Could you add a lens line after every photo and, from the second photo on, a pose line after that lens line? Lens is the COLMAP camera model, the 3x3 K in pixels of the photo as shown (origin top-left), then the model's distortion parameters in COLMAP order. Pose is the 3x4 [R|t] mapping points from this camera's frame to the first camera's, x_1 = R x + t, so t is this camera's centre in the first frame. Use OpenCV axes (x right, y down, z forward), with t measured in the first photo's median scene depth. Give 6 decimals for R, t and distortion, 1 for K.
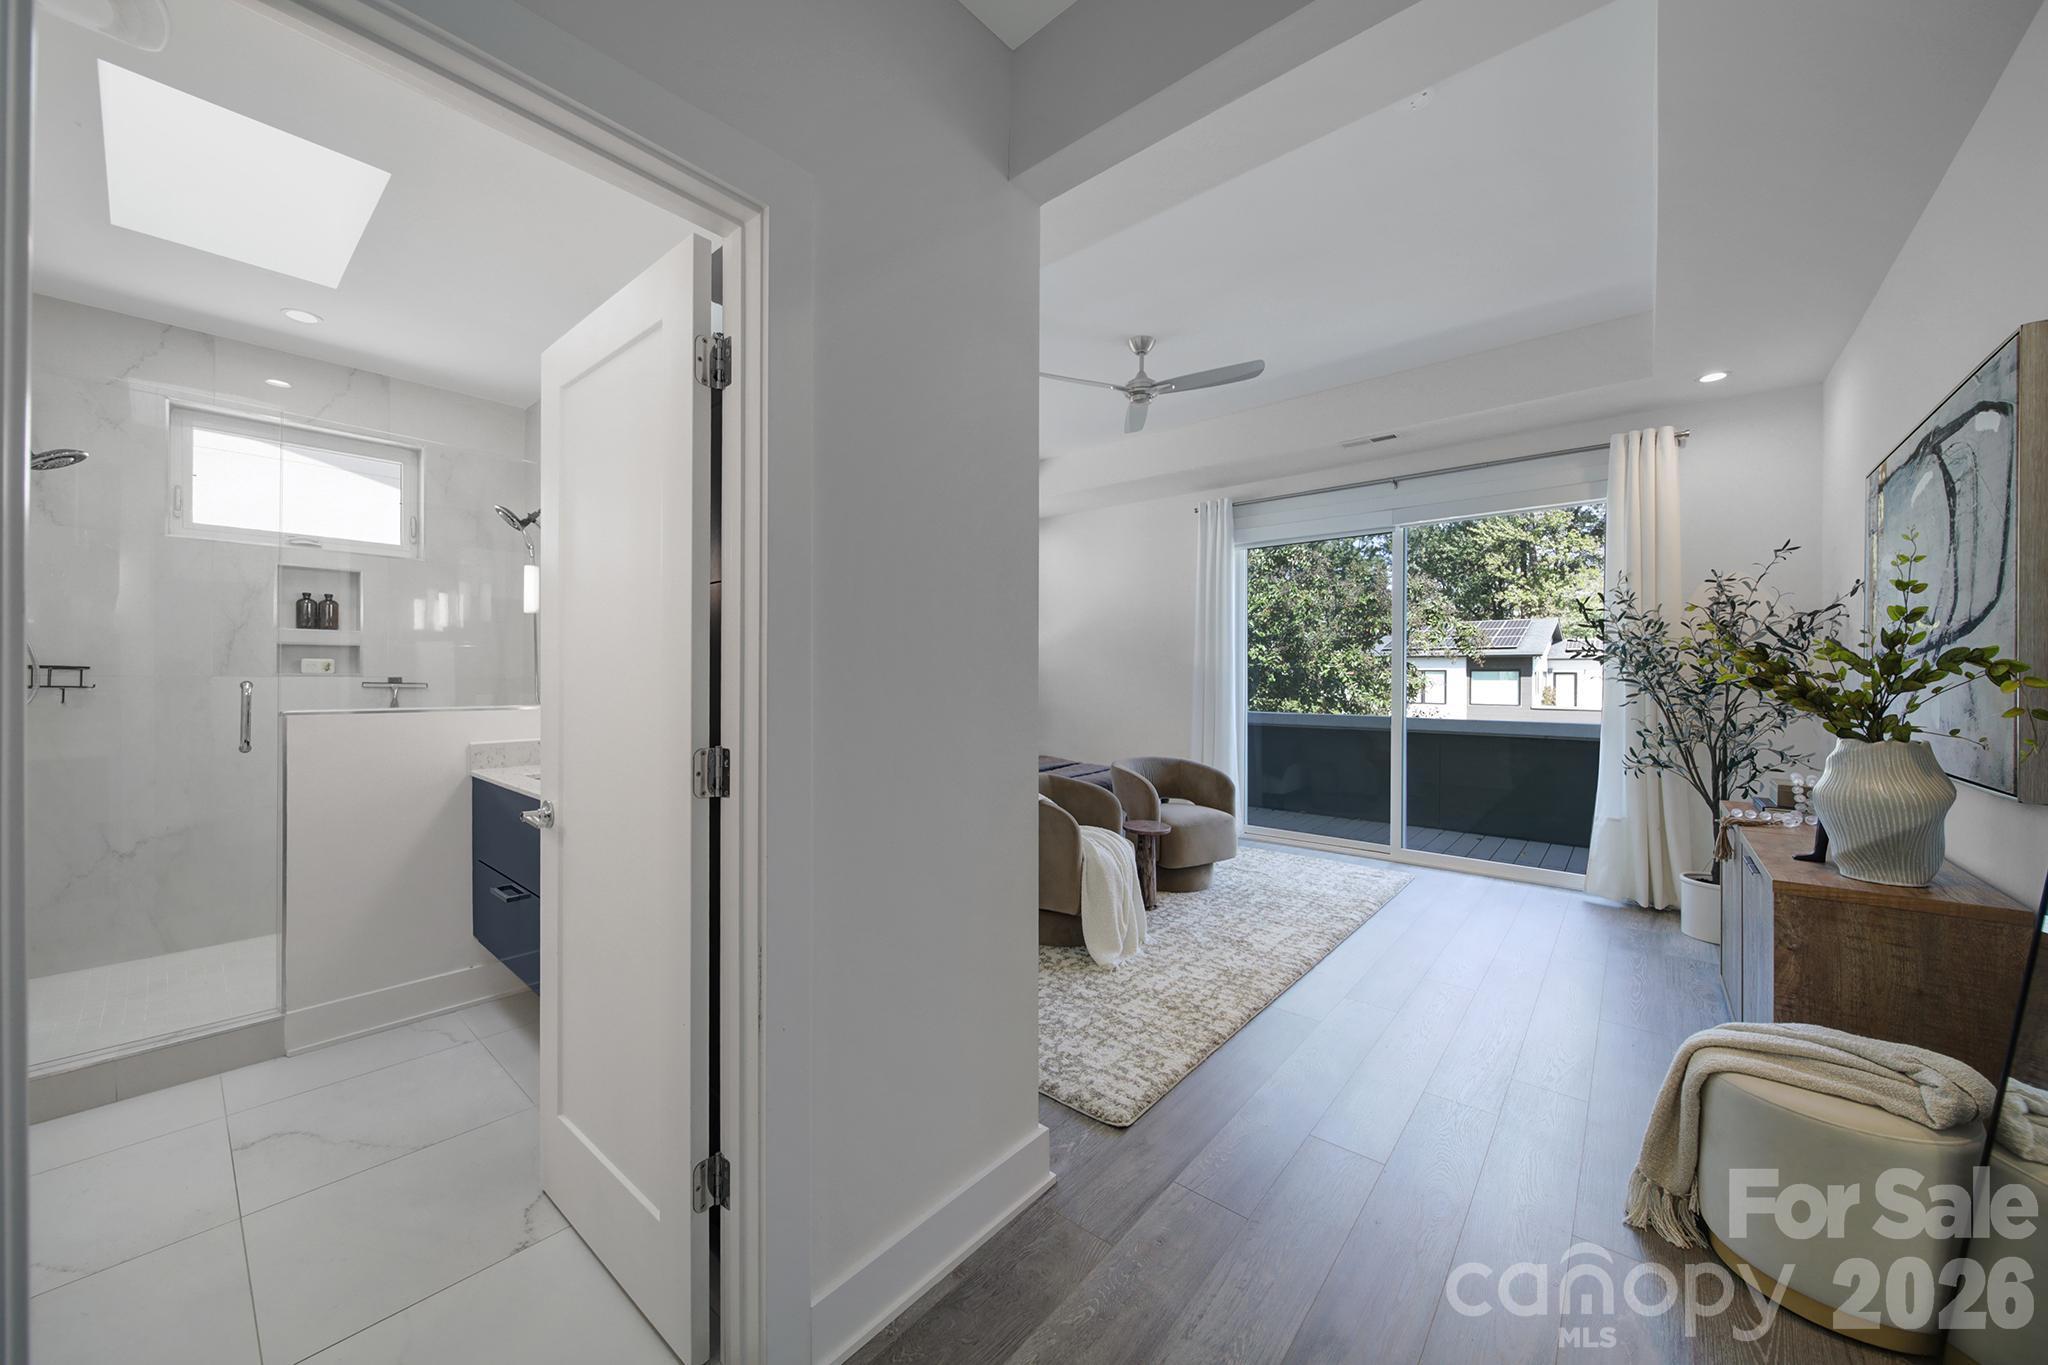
lens RADIAL K [[724.9, 0, 1023.9], [0, 724.9, 677.8], [0, 0, 1]] dist [0.000576, -0.000386]
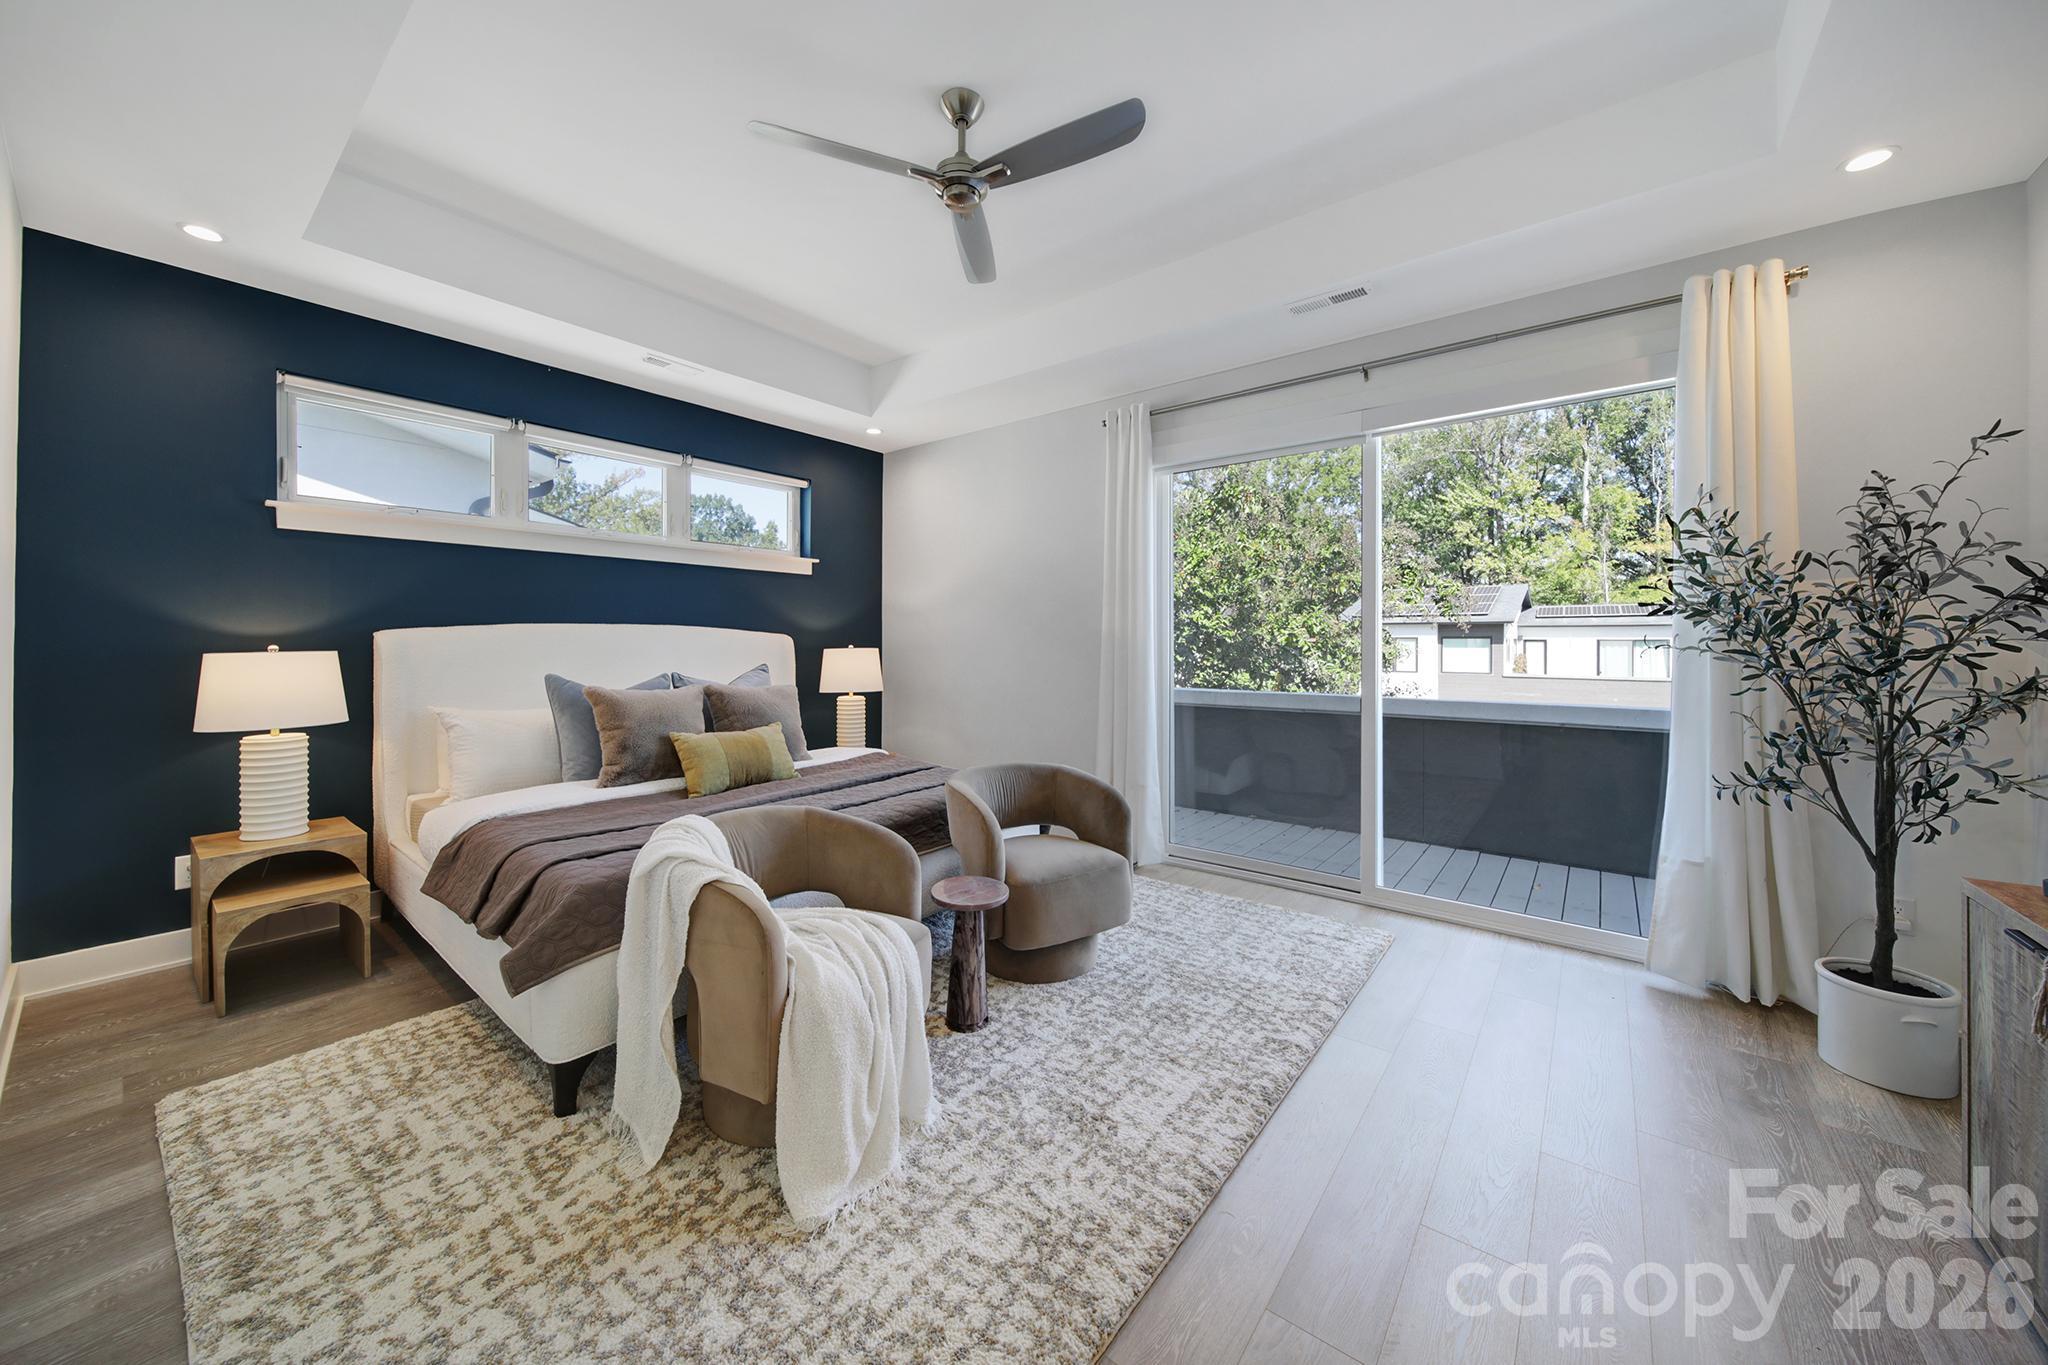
lens RADIAL K [[718.8, 0, 1035.5], [0, 718.8, 643.7], [0, 0, 1]] dist [0.001499, -0.000198]
pose [[0.999075, -0.001705, 0.042965, 0.197587], [0.001853, 0.999992, -0.003412, -0.001973], [-0.042959, 0.003488, 0.999071, 0.387204]]
